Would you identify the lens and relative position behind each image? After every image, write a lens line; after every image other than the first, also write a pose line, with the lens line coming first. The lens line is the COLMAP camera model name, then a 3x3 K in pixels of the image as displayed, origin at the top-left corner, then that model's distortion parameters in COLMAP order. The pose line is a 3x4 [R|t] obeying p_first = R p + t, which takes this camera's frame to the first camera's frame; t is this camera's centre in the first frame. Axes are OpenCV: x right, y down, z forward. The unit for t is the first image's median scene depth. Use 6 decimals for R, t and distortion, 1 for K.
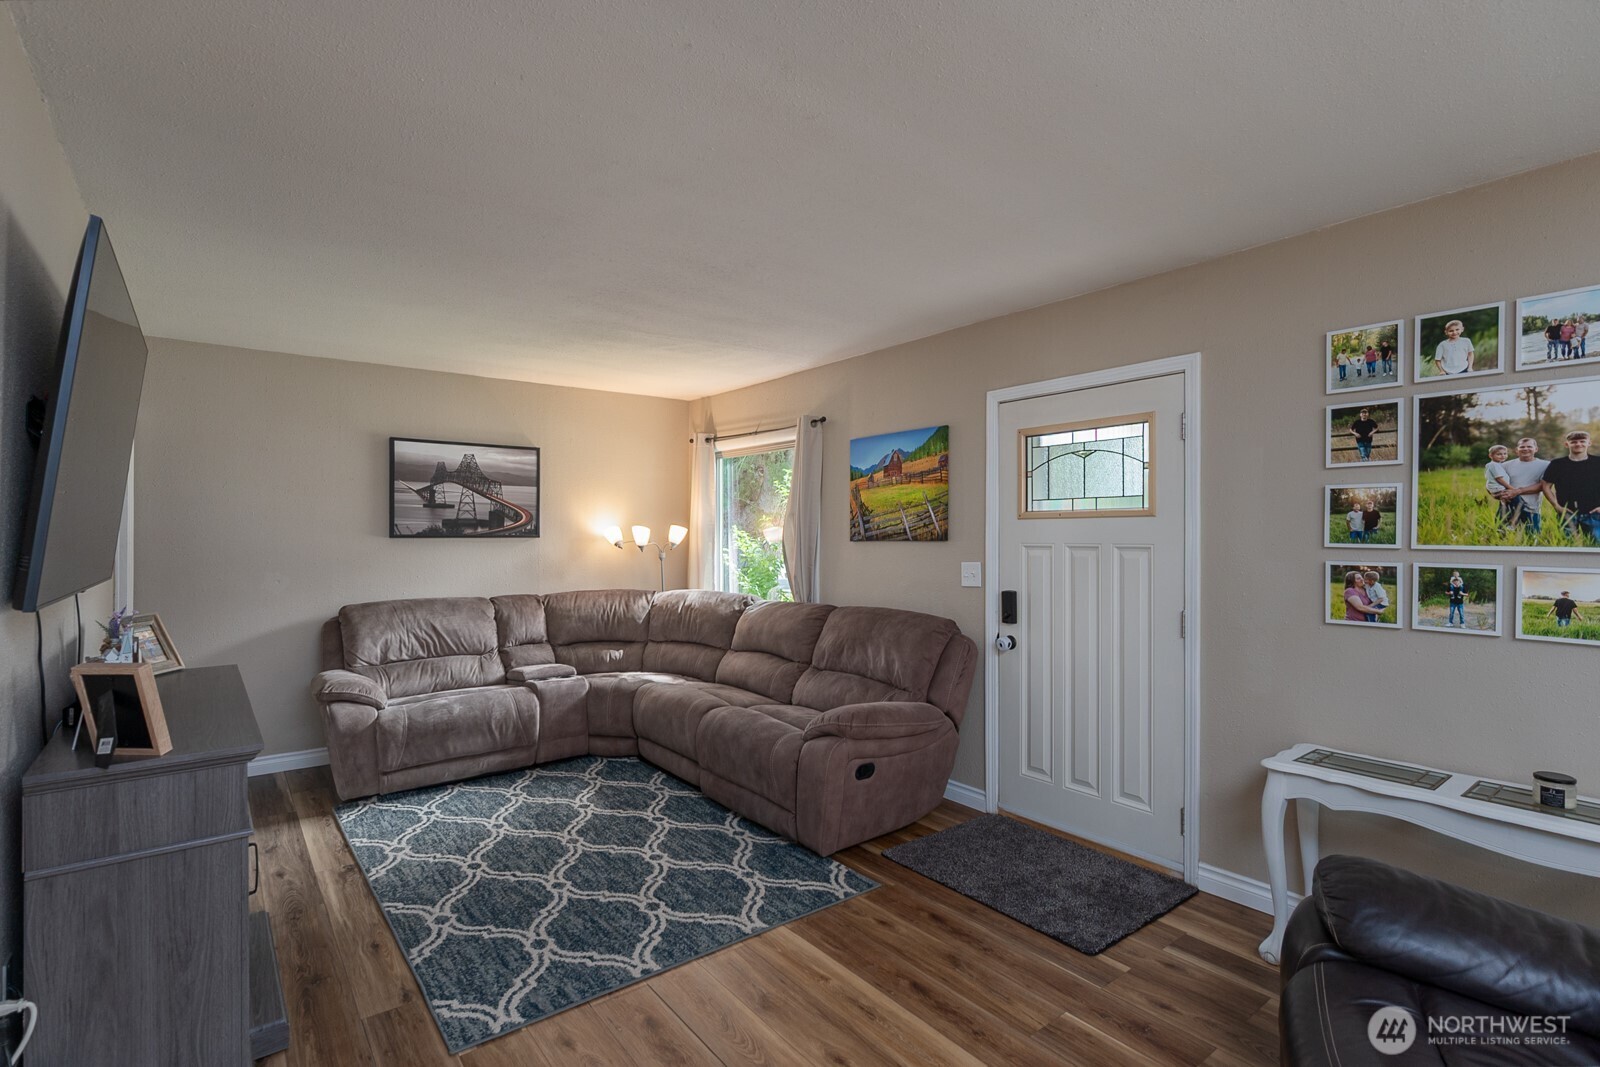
lens RADIAL K [[762.1, 0, 780.5], [0, 762.1, 534.7], [0, 0, 1]] dist [-0.002953, 0.000627]
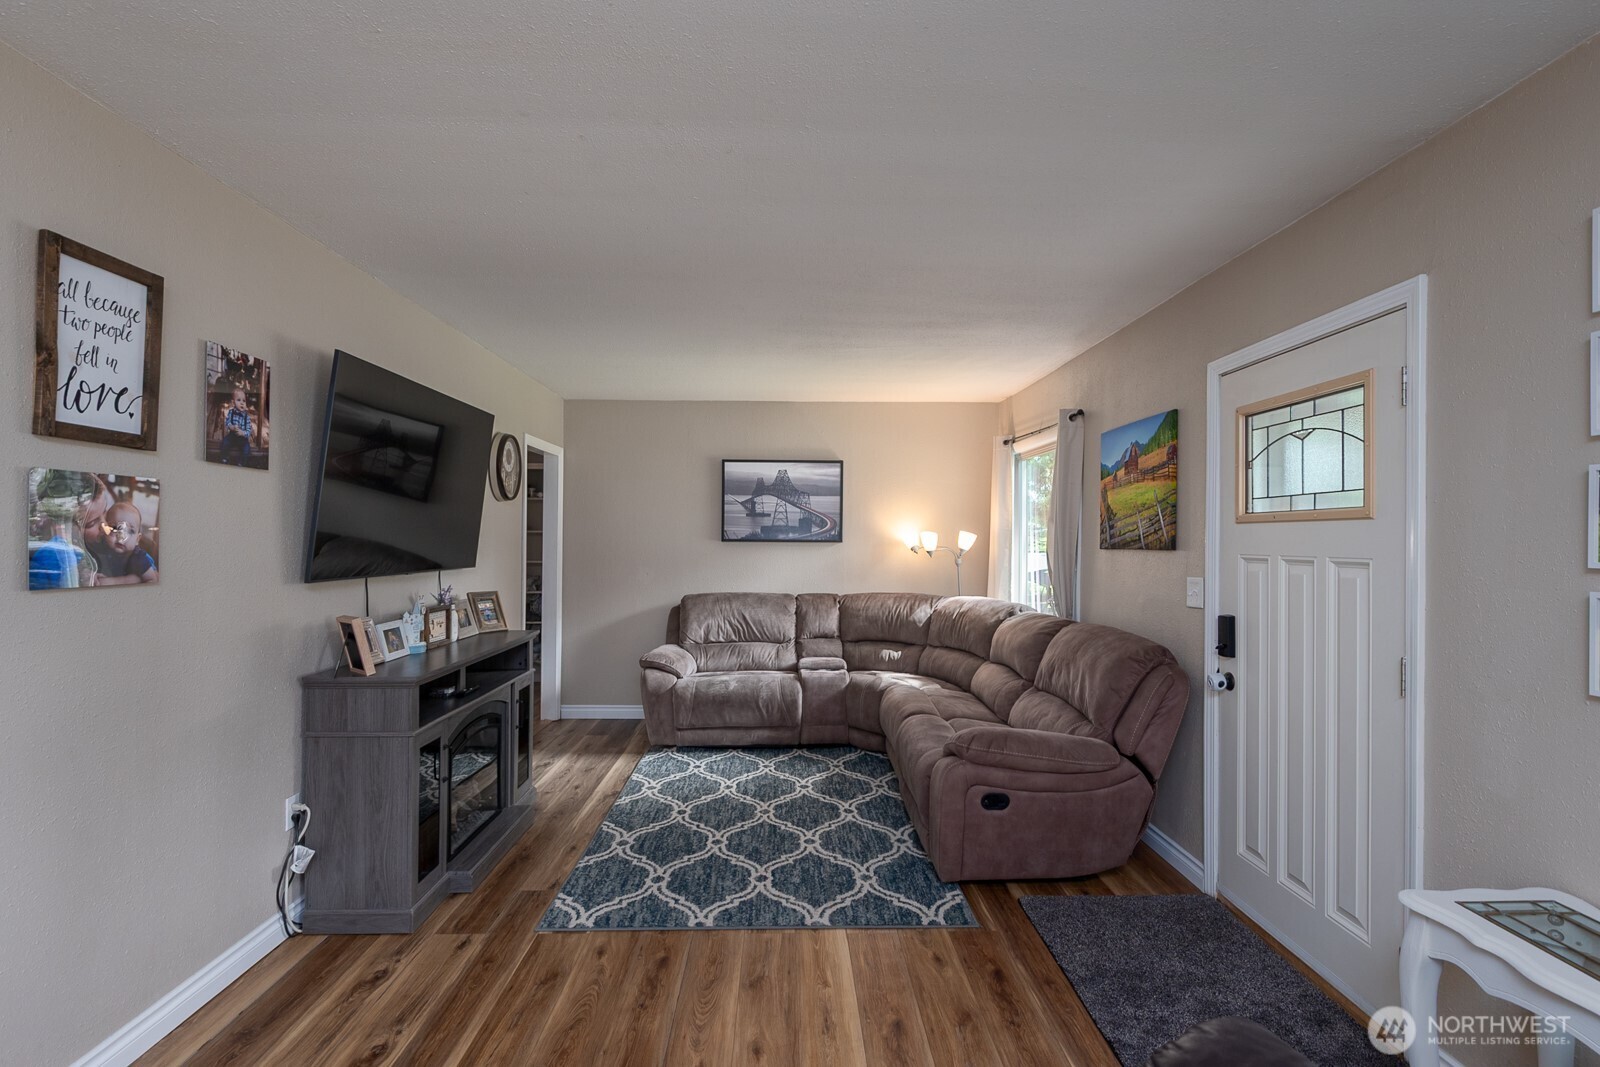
lens RADIAL K [[762.1, 0, 798.7], [0, 762.1, 536.2], [0, 0, 1]] dist [-0.002953, 0.000627]
pose [[0.806869, 0.002830, -0.590724, 0.397885], [-0.005419, 0.999982, -0.002610, -0.002683], [0.590706, 0.005307, 0.806870, 0.107692]]
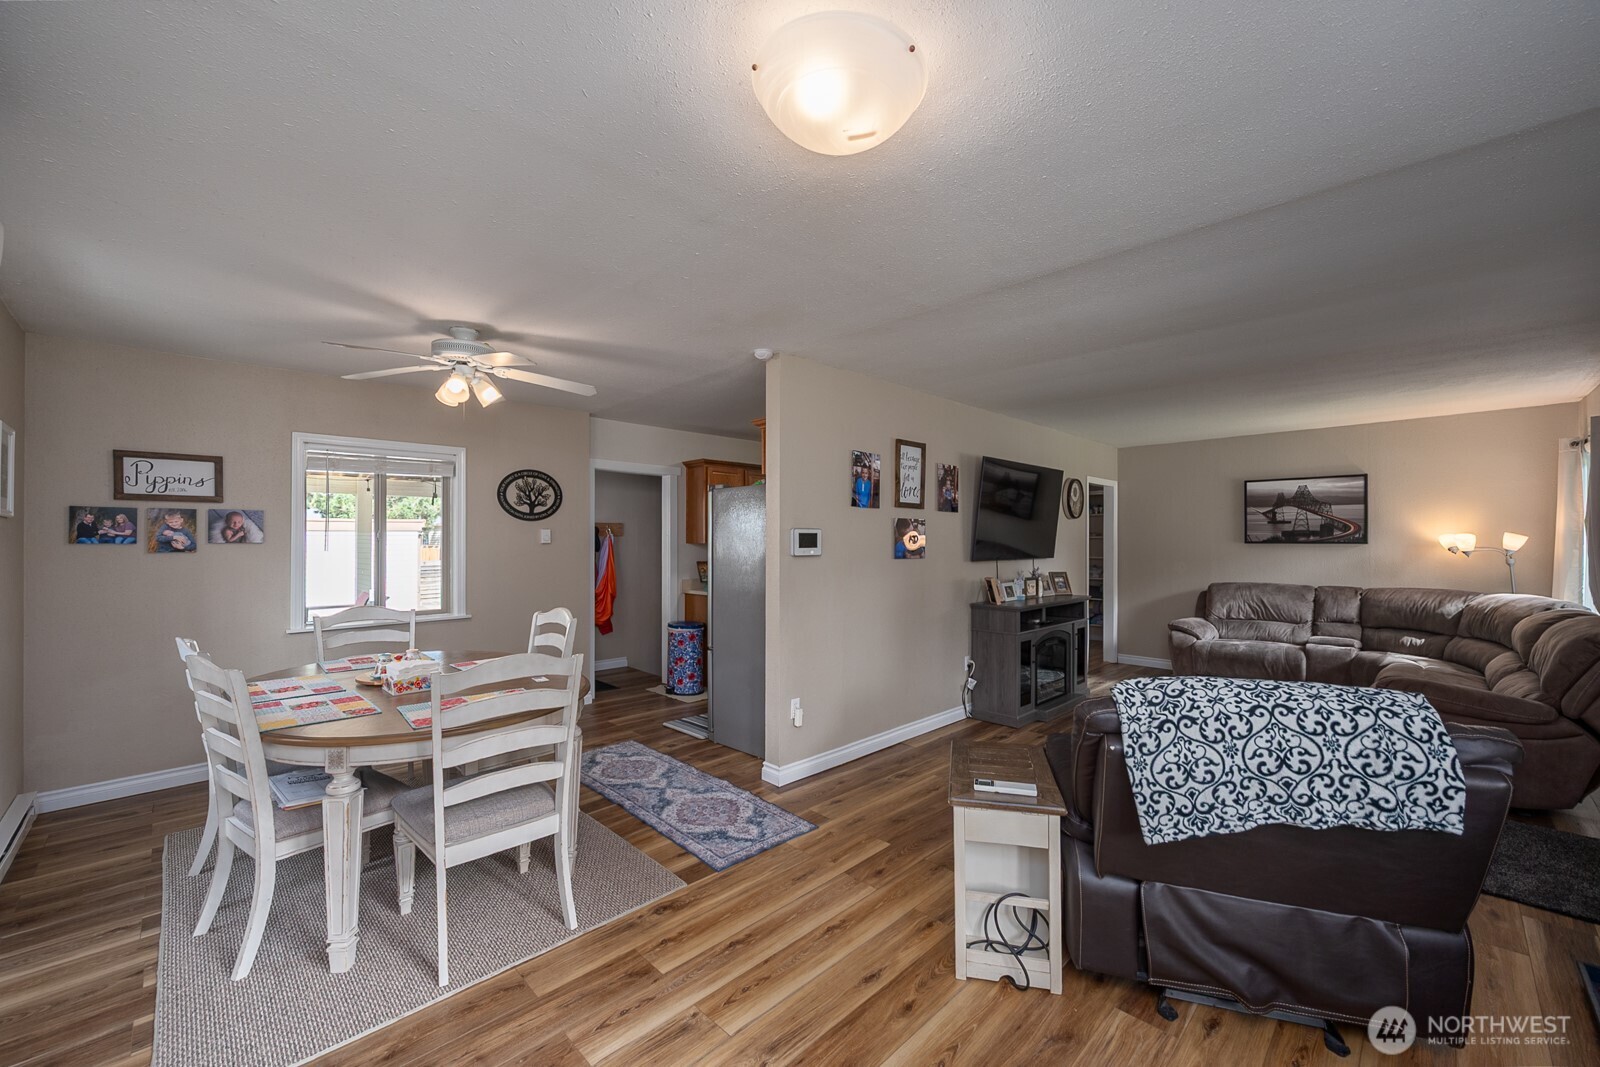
lens RADIAL K [[629.9, 0, 798.7], [0, 629.9, 536.6], [0, 0, 1]] dist [-0.004606, 0.001001]
pose [[0.115492, -0.007488, -0.993280, 0.883244], [0.000170, 0.999972, -0.007519, -0.000551], [0.993308, 0.000699, 0.115490, -0.107229]]
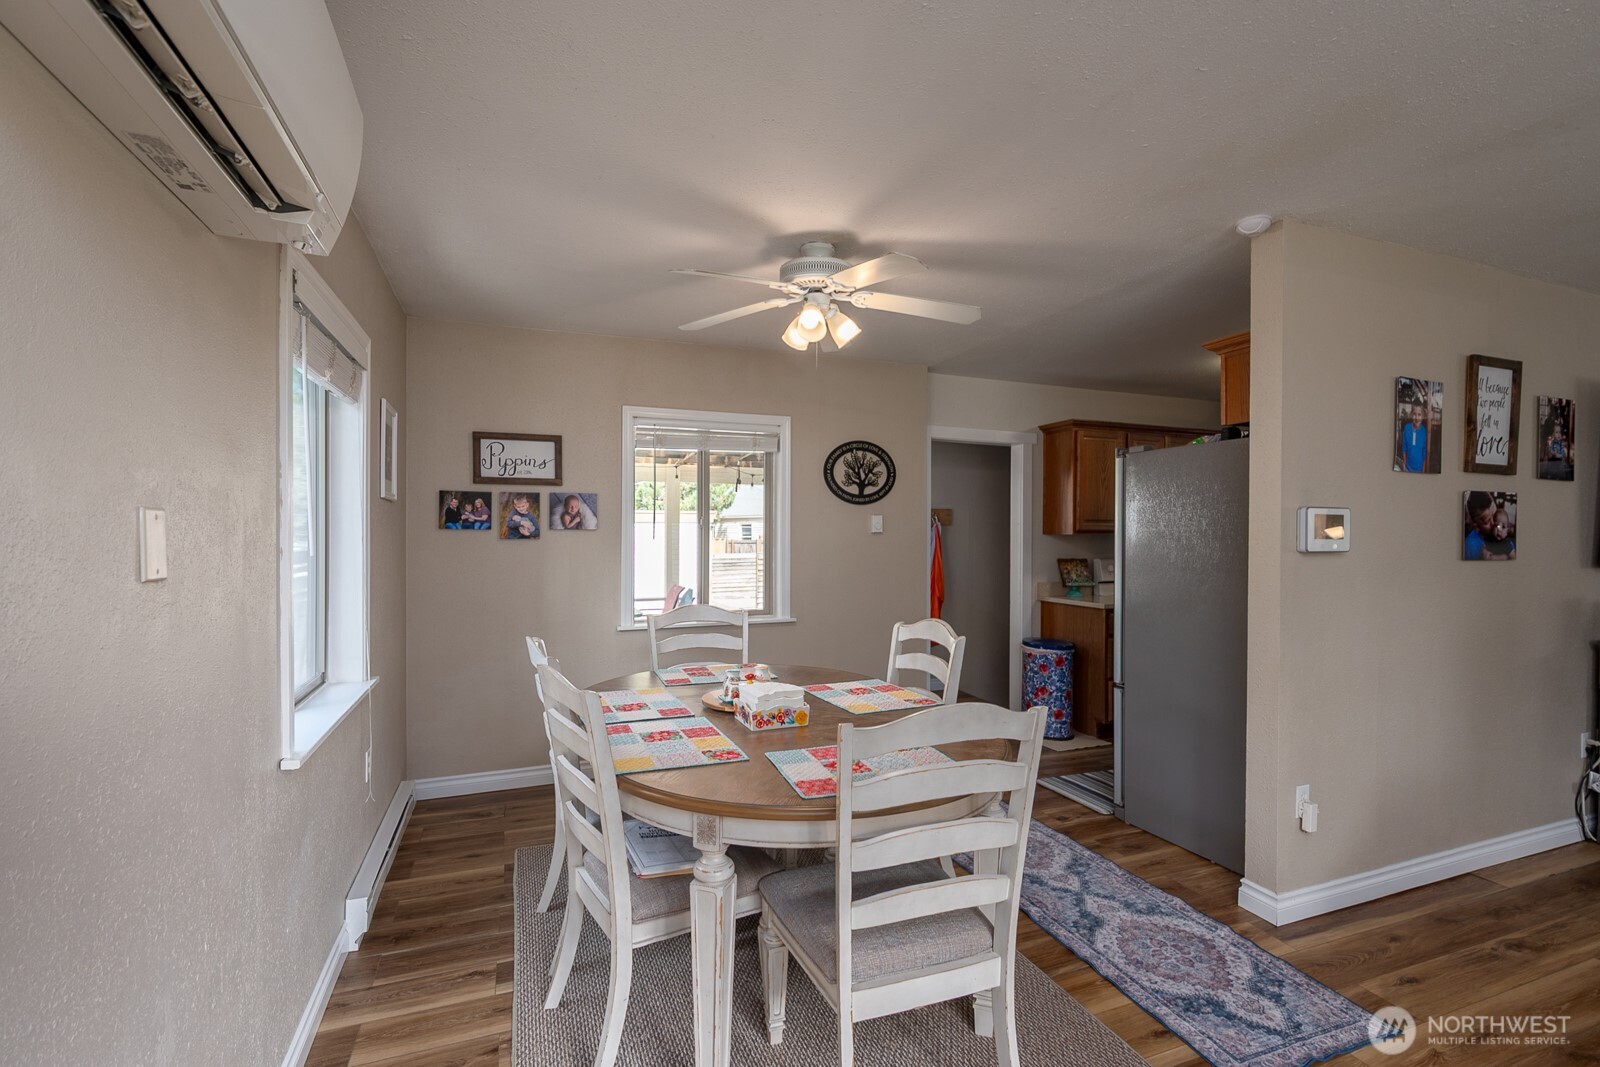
lens RADIAL K [[723.7, 0, 806.4], [0, 723.7, 537.2], [0, 0, 1]] dist [-0.000559, -0.000944]
pose [[-0.281401, 0.001158, -0.959590, 0.699848], [-0.005395, 0.999982, 0.002789, 0.008574], [0.959575, 0.005962, -0.281390, -0.261334]]
